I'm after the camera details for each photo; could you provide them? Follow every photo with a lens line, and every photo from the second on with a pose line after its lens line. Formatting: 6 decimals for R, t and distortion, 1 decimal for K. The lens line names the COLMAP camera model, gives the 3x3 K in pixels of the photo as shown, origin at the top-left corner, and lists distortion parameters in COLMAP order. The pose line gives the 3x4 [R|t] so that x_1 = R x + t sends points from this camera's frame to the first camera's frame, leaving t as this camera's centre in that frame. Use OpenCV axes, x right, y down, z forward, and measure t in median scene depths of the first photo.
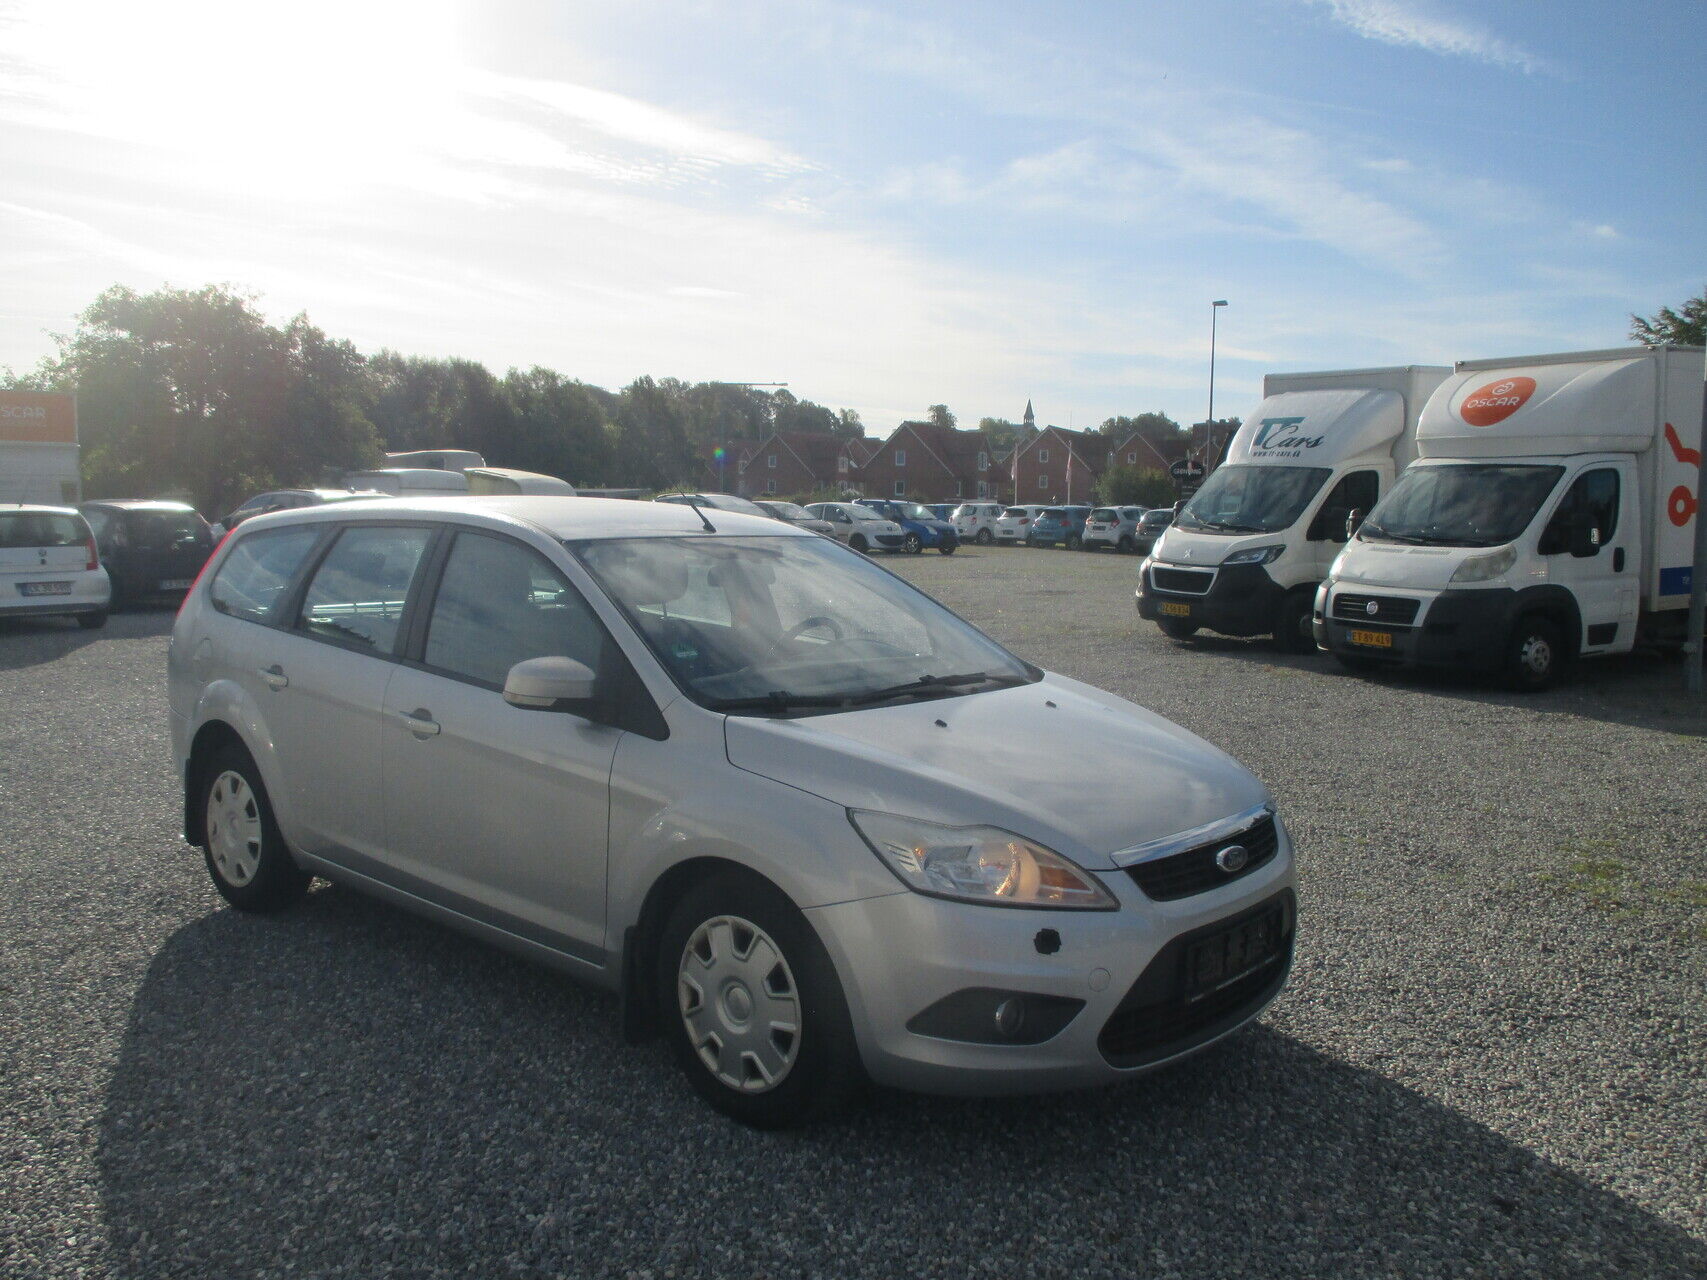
lens RADIAL K [[1474.1, 0, 856.4], [0, 1474.1, 632.0], [0, 0, 1]] dist [-0.037154, 0.015793]
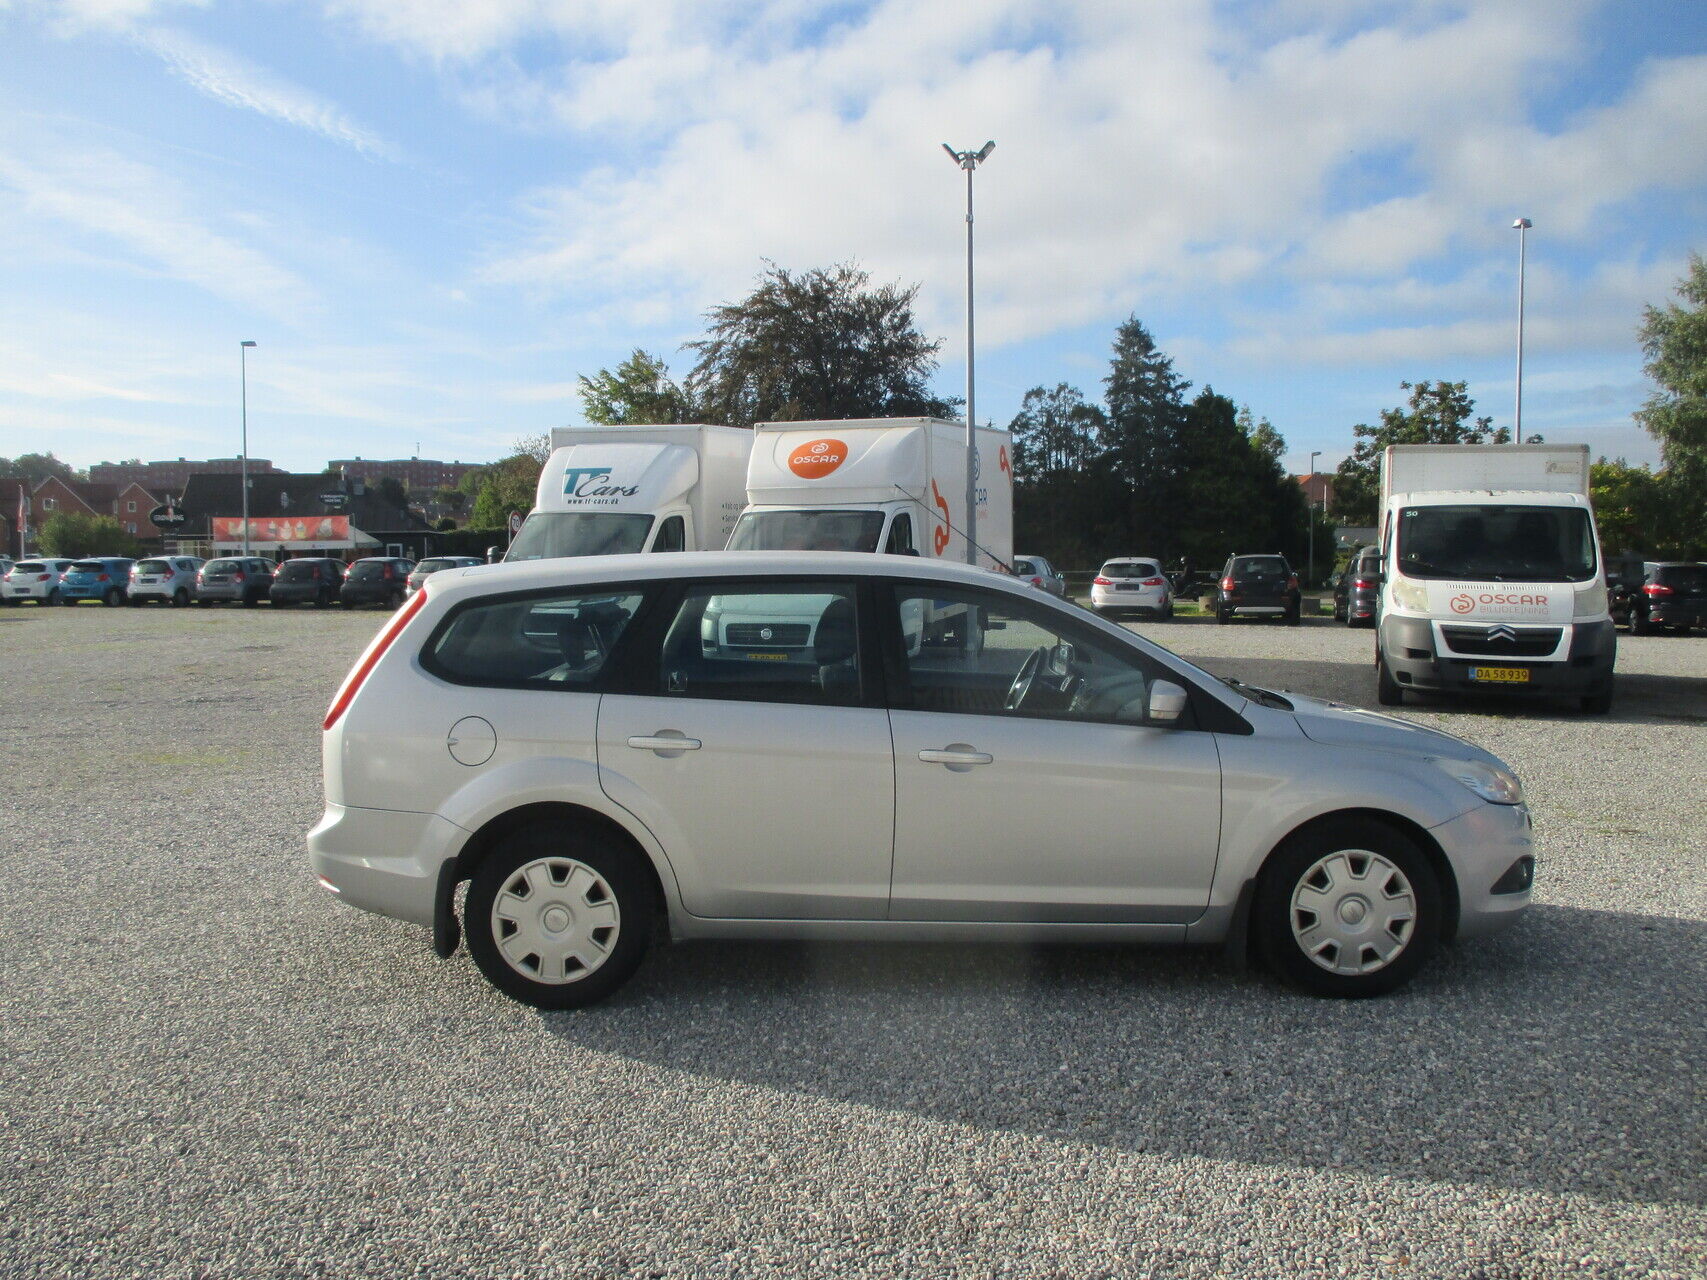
lens RADIAL K [[1474.1, 0, 872.7], [0, 1474.1, 644.3], [0, 0, 1]] dist [-0.037154, 0.015793]
pose [[0.739629, -0.068245, 0.669546, -0.231387], [0.081863, 0.996581, 0.011147, -0.008947], [-0.668018, 0.046567, 0.742687, 0.046222]]
